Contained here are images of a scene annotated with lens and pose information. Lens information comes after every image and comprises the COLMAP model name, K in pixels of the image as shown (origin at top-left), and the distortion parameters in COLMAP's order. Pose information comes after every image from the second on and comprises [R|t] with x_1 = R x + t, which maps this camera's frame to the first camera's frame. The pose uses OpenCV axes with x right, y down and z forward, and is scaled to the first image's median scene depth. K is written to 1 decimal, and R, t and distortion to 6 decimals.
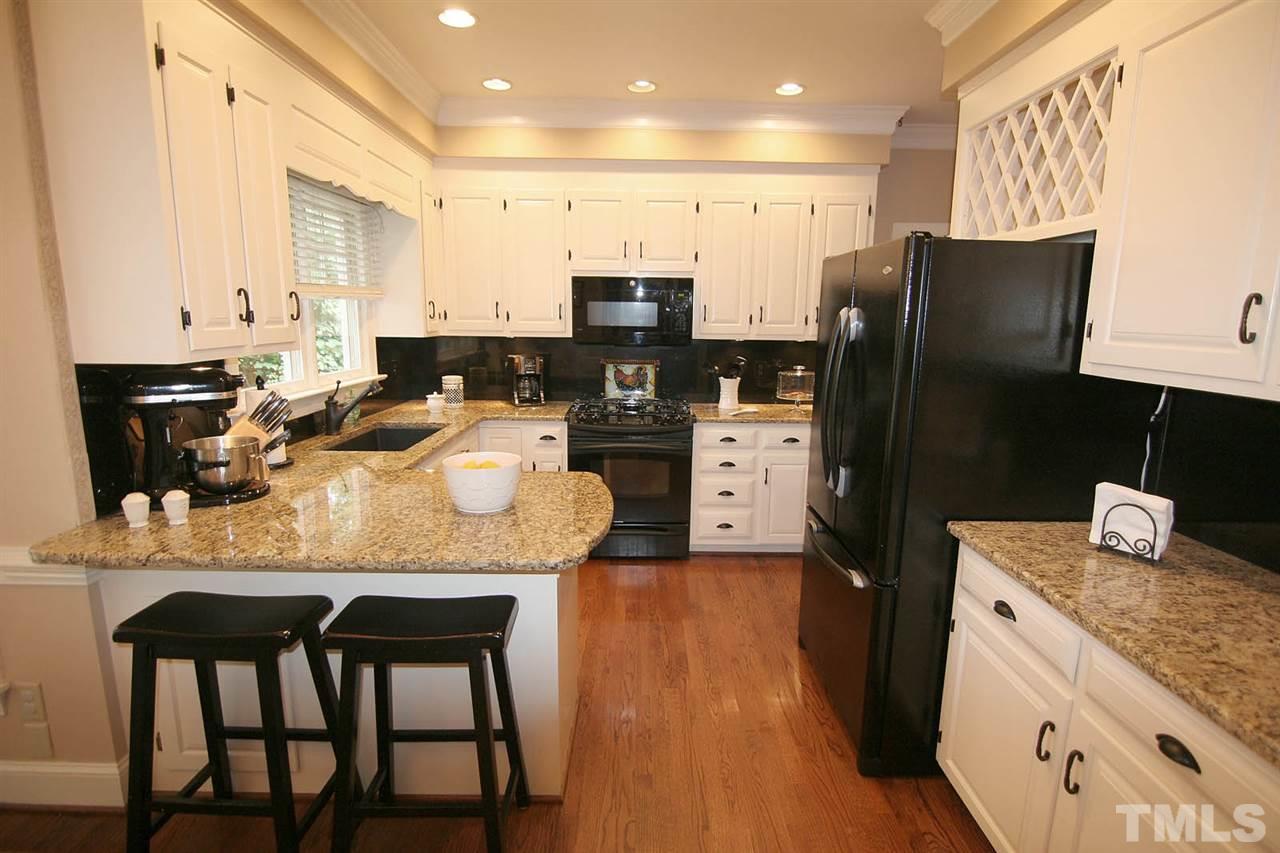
lens RADIAL K [[654.9, 0, 646.0], [0, 654.9, 433.8], [0, 0, 1]] dist [-0.008637, -0.001933]
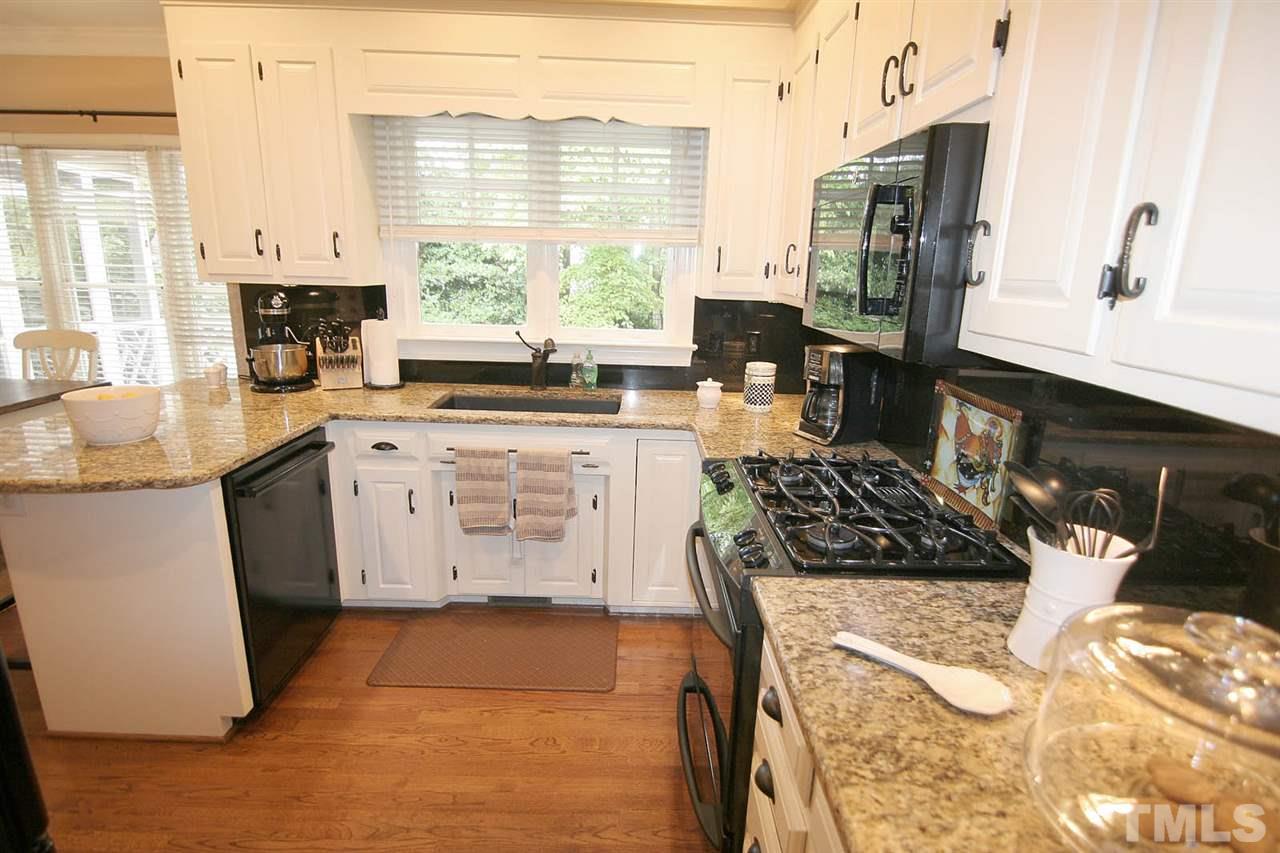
lens RADIAL K [[654.9, 0, 646.0], [0, 654.9, 433.8], [0, 0, 1]] dist [-0.008637, -0.001933]
pose [[0.003383, 0.232102, -0.972686, 0.348871], [-0.219070, 0.949235, 0.225744, -0.140679], [0.975703, 0.212323, 0.054058, 0.843298]]
